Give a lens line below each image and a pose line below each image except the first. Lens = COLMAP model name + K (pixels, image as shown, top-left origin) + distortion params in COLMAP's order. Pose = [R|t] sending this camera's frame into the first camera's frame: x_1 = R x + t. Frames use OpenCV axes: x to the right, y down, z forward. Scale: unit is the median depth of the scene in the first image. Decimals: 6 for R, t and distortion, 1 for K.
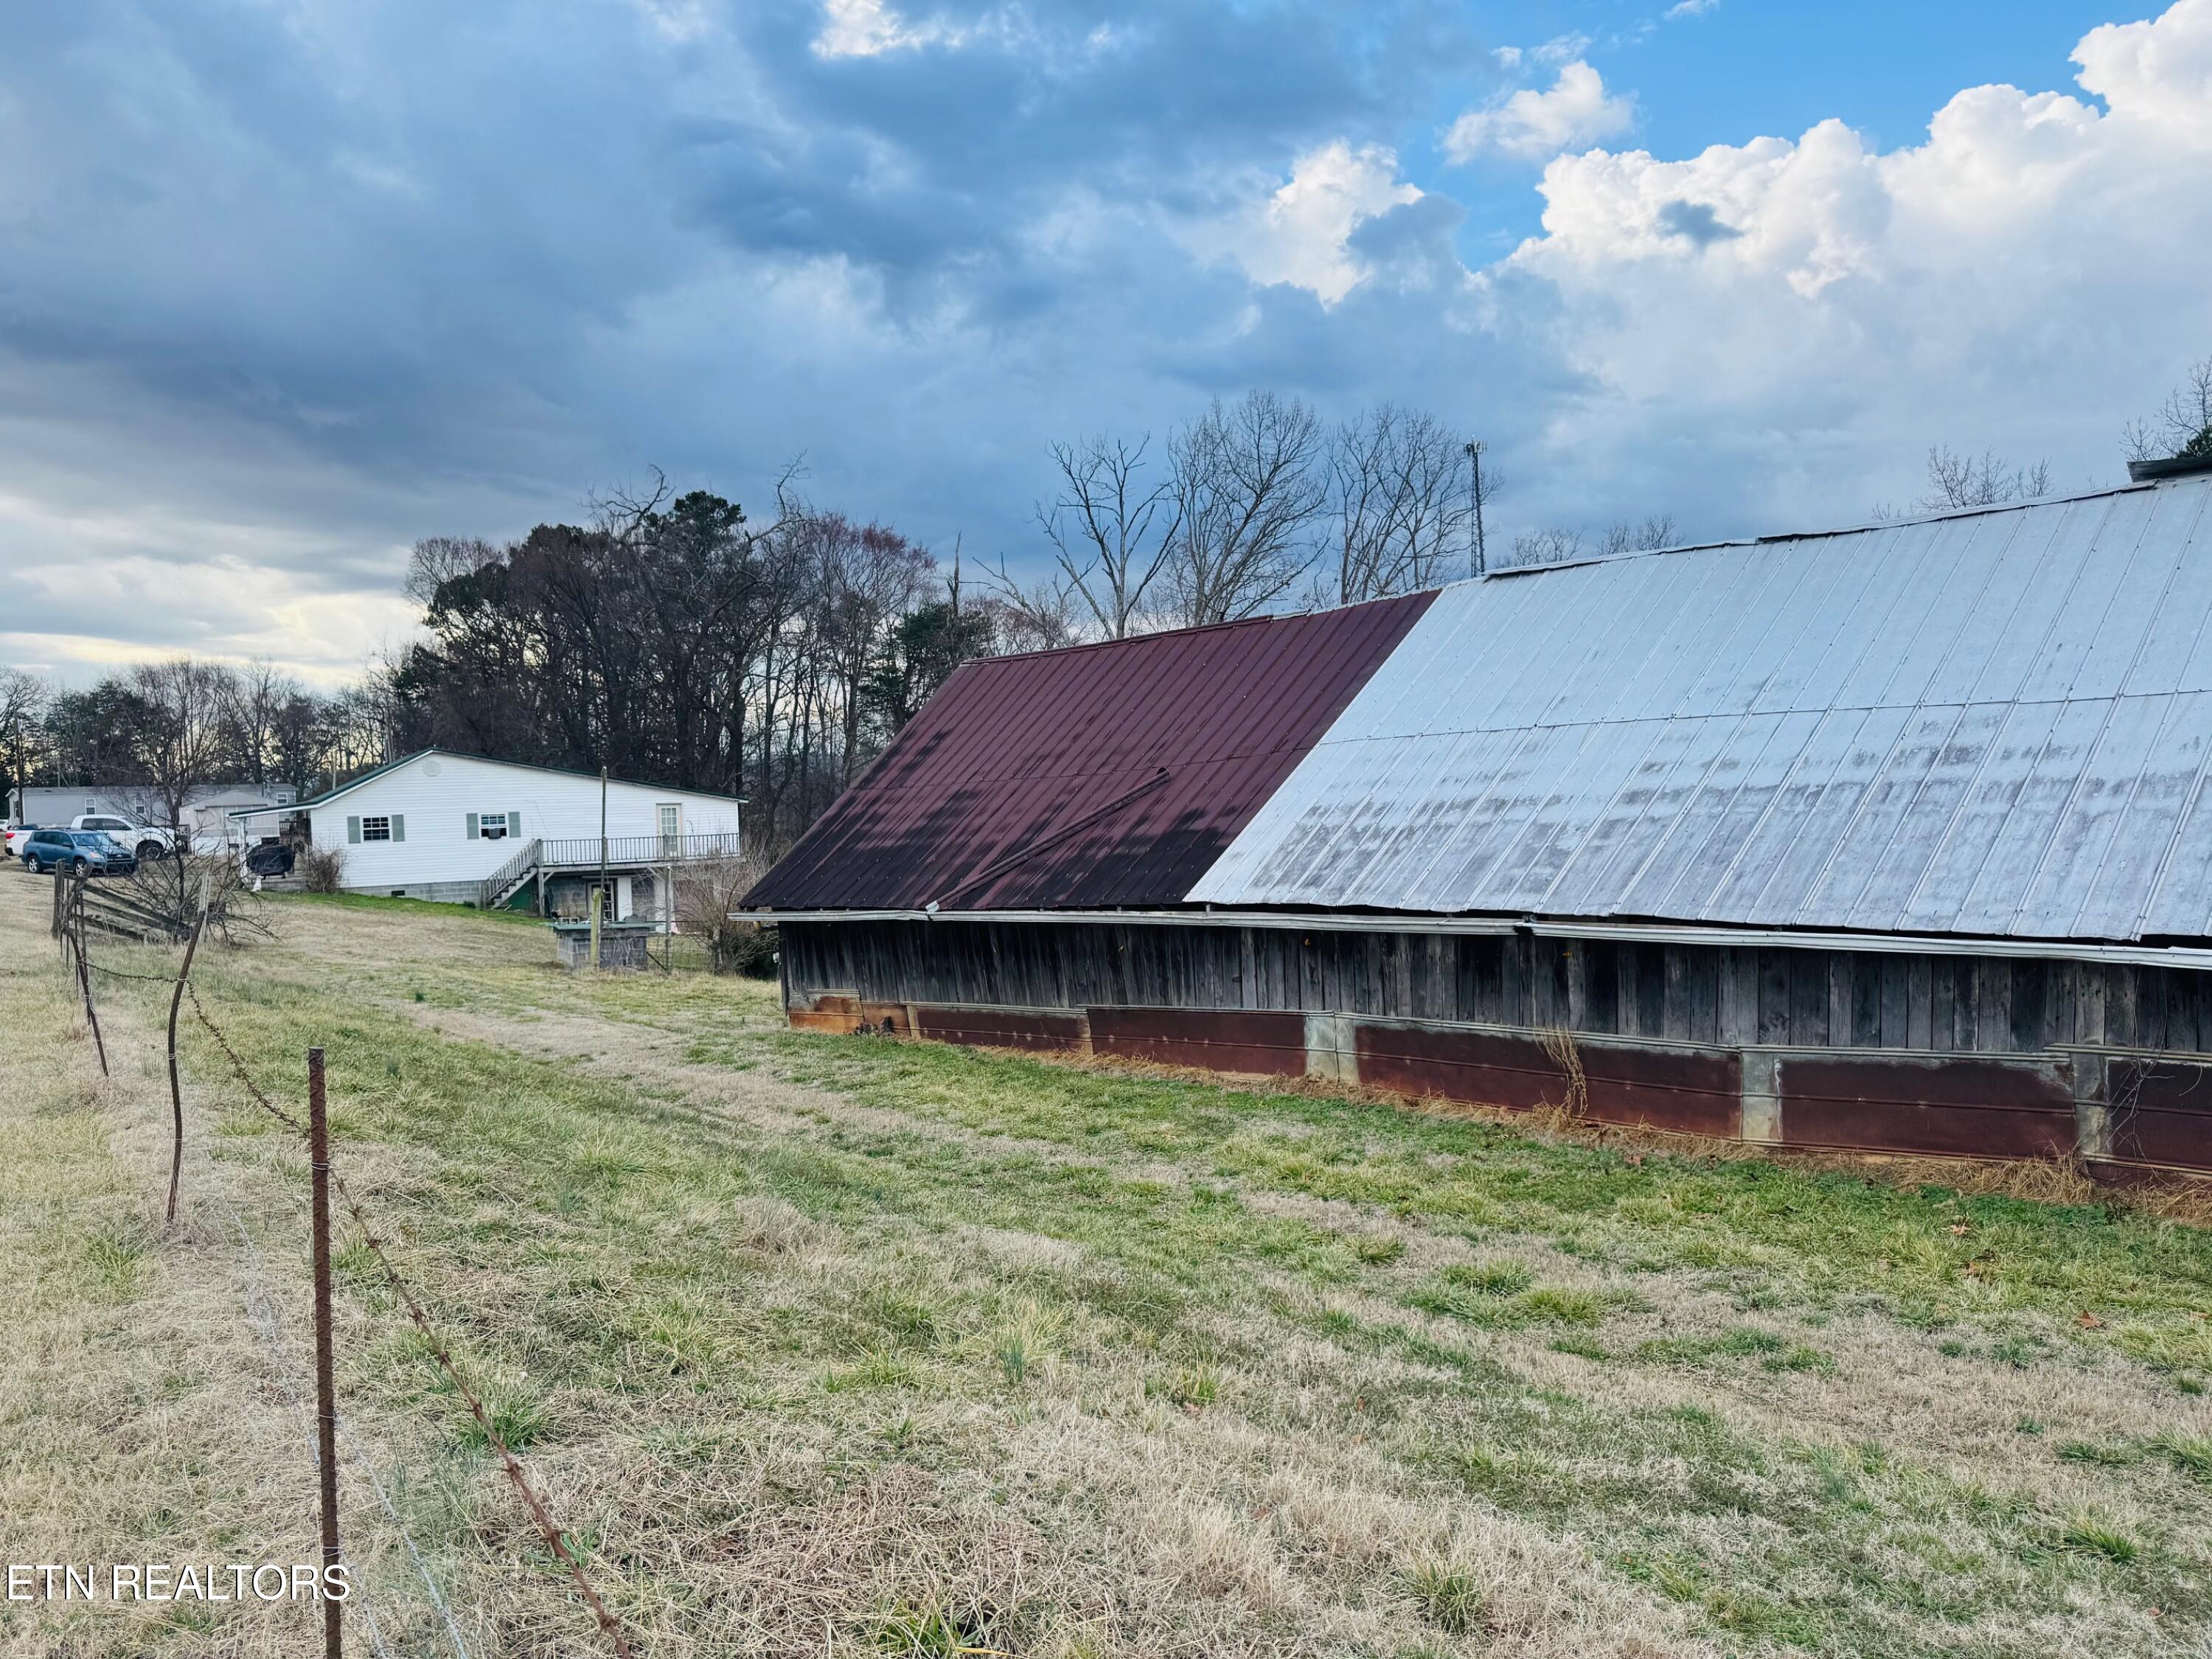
lens RADIAL K [[1711.4, 0, 1168.1], [0, 1711.4, 822.0], [0, 0, 1]] dist [0.215729, -0.439510]
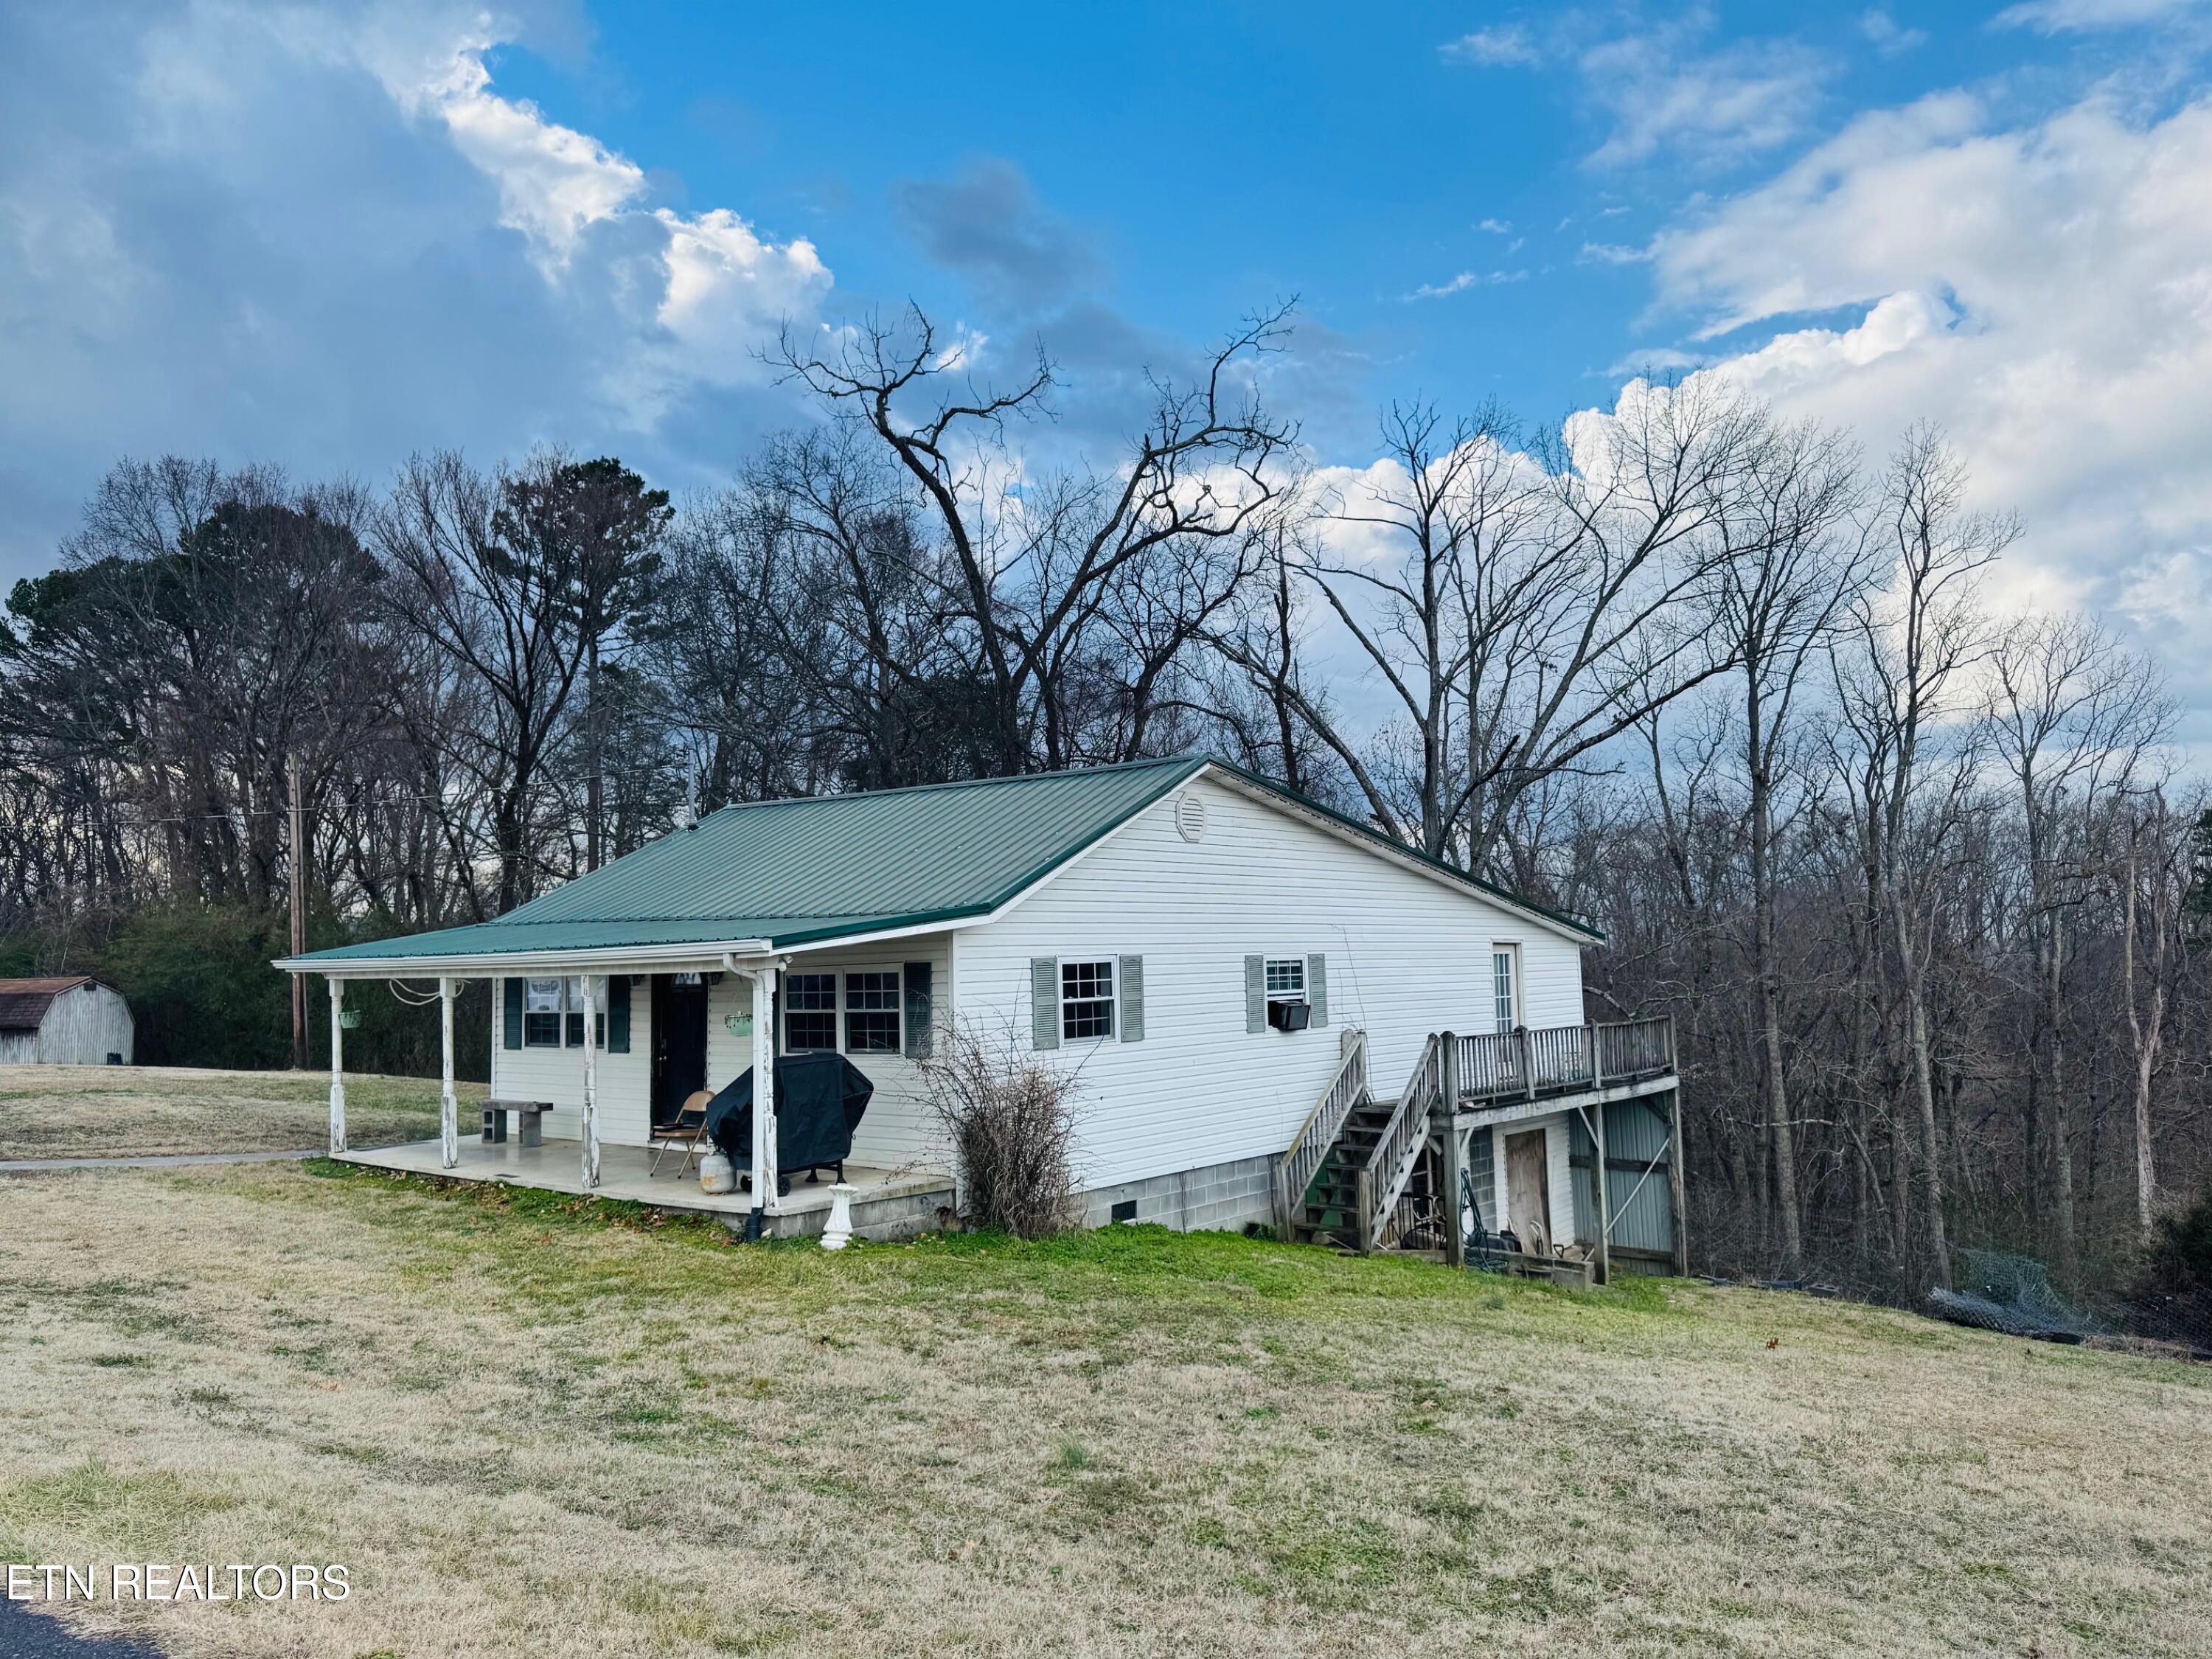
lens RADIAL K [[1661.2, 0, 1147.9], [0, 1661.2, 814.4], [0, 0, 1]] dist [0.198636, -0.295751]
pose [[0.939692, 0.043774, 0.339208, -0.545557], [-0.005929, 0.993712, -0.111809, 0.004194], [-0.341969, 0.103055, 0.934043, 0.724134]]
